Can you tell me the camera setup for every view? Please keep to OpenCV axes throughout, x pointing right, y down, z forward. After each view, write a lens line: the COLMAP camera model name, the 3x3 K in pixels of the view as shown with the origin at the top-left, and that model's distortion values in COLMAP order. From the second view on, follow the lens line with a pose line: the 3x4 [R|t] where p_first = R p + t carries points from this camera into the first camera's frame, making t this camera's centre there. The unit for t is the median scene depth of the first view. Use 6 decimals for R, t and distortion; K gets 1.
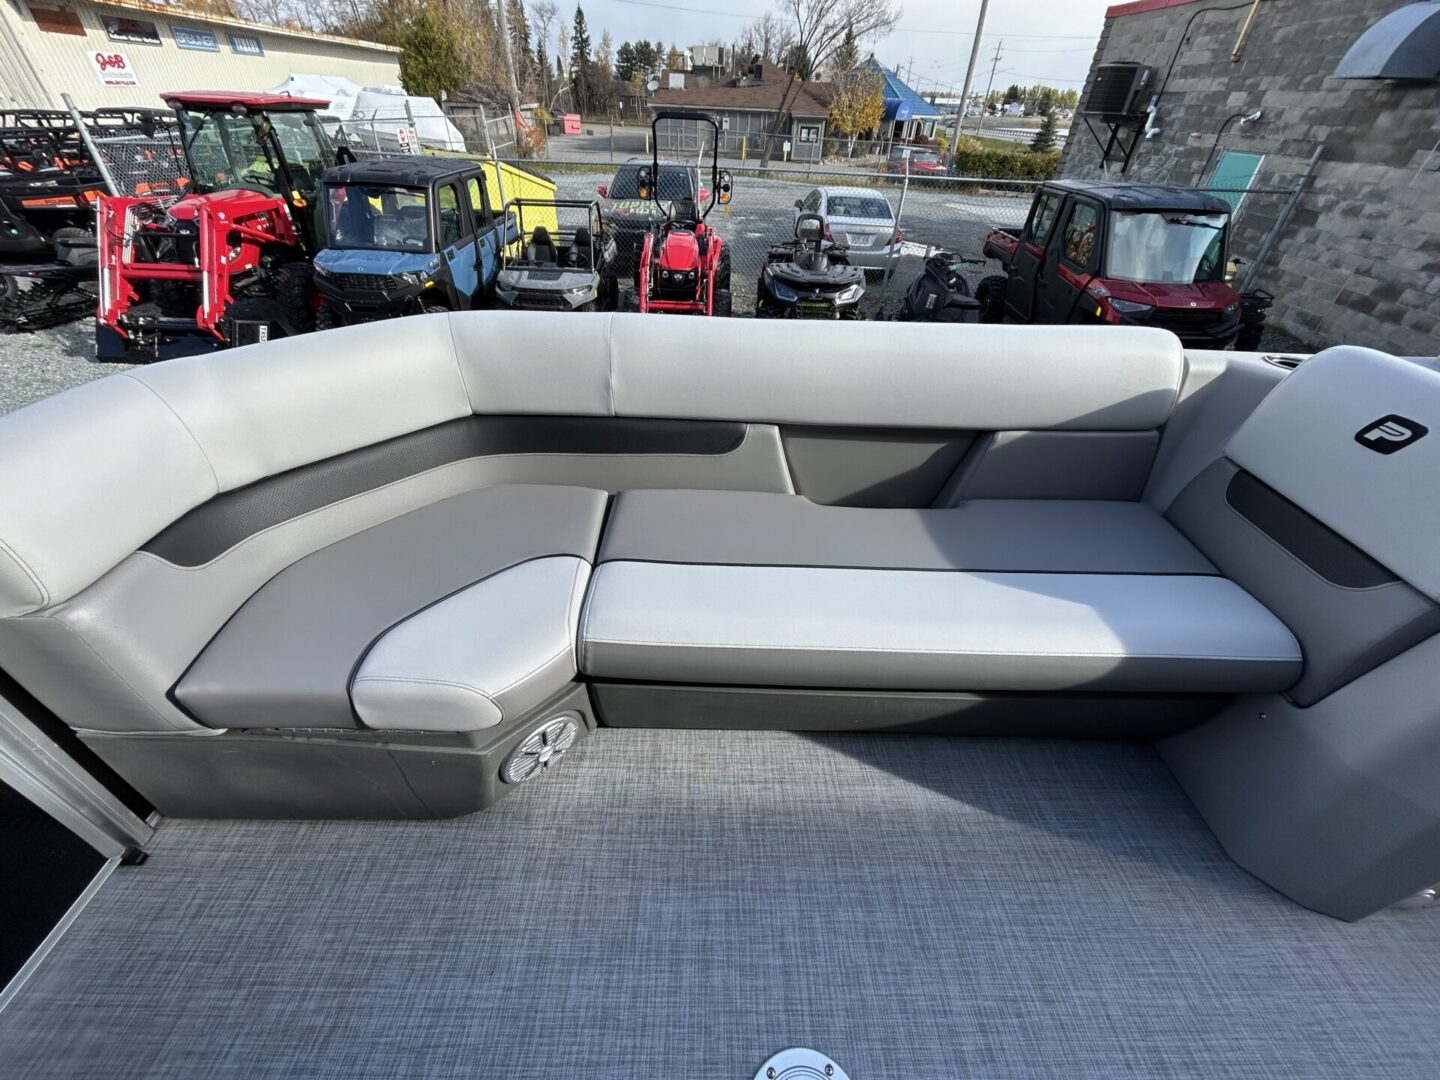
lens RADIAL K [[581.7, 0, 715.3], [0, 581.7, 543.3], [0, 0, 1]] dist [0.000084, -0.000727]
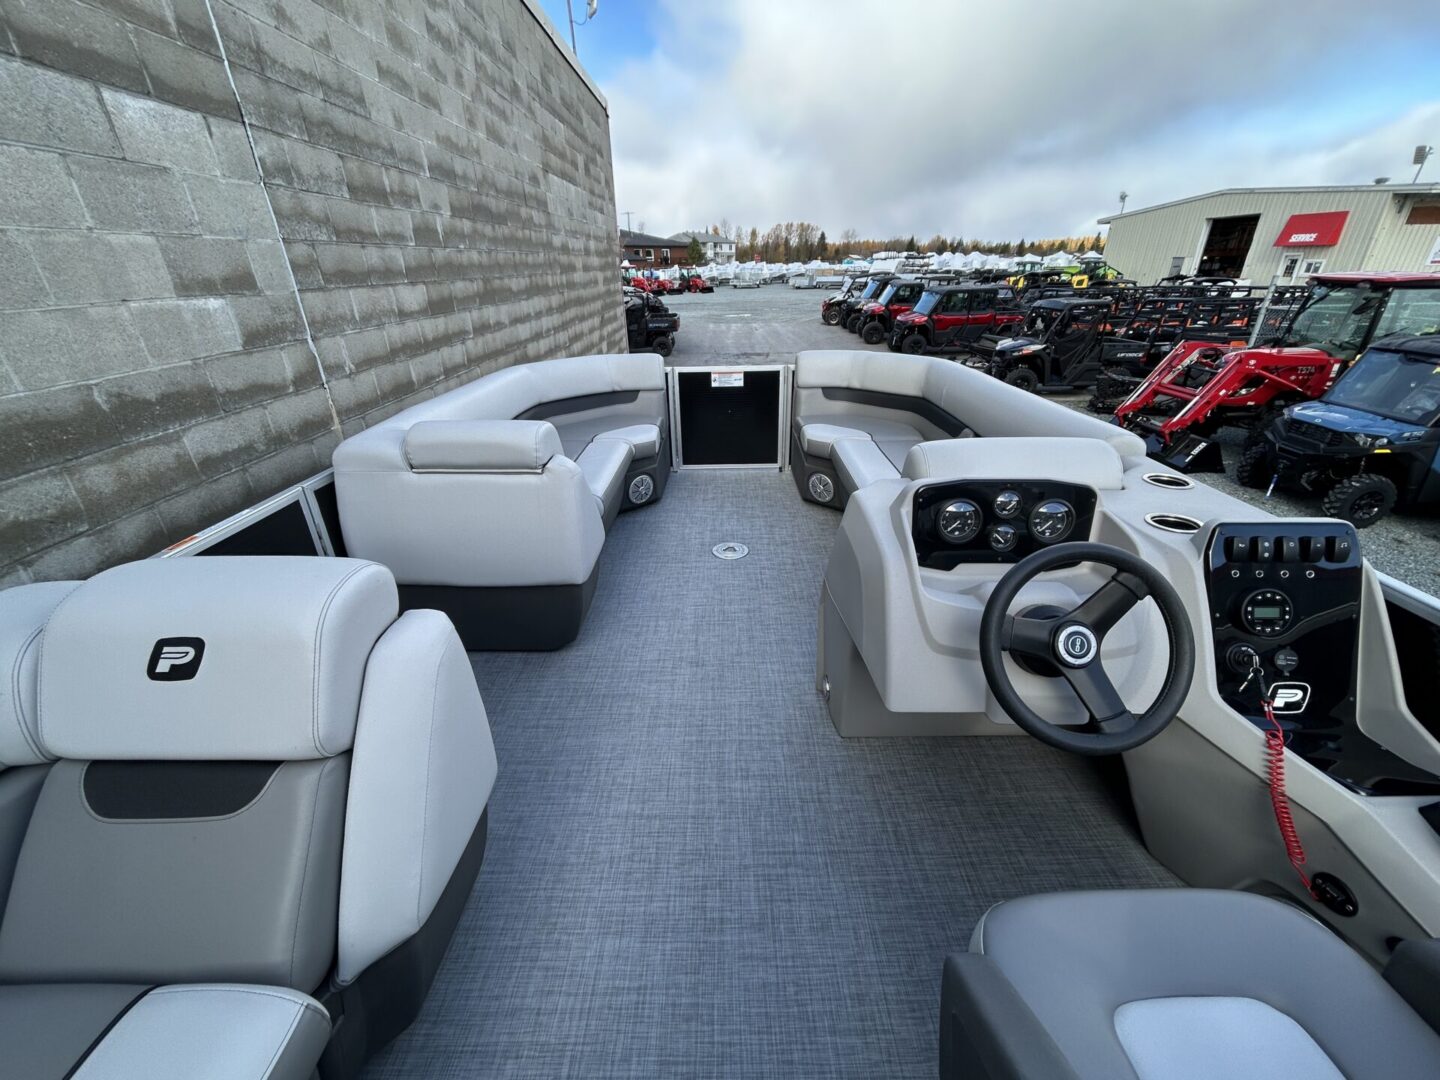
lens RADIAL K [[581.7, 0, 715.3], [0, 581.7, 542.0], [0, 0, 1]] dist [0.000084, -0.000727]
pose [[-0.011547, 0.395444, -0.918418, 0.454505], [-0.592167, 0.737393, 0.324945, -0.011369], [0.805733, 0.547609, 0.225654, 0.017455]]
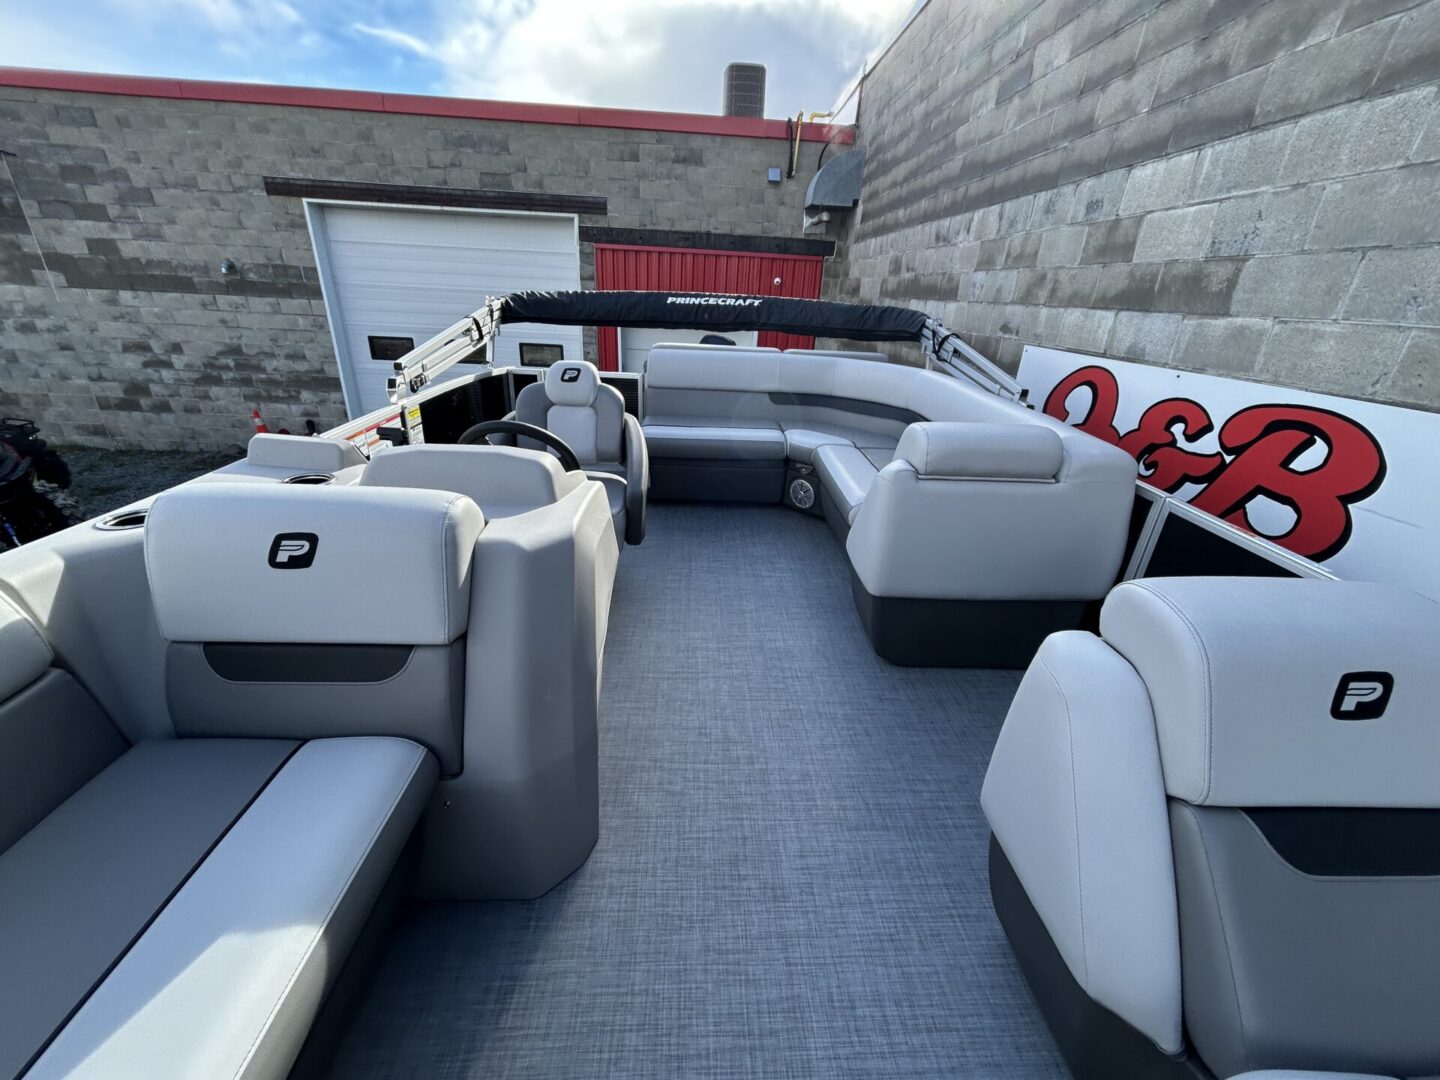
lens RADIAL K [[581.7, 0, 722.7], [0, 581.7, 539.5], [0, 0, 1]] dist [0.000084, -0.000727]
pose [[-0.038436, -0.435667, 0.899287, 0.041334], [0.570699, 0.729169, 0.377644, -0.026183], [-0.820259, 0.527738, 0.220608, 0.028439]]
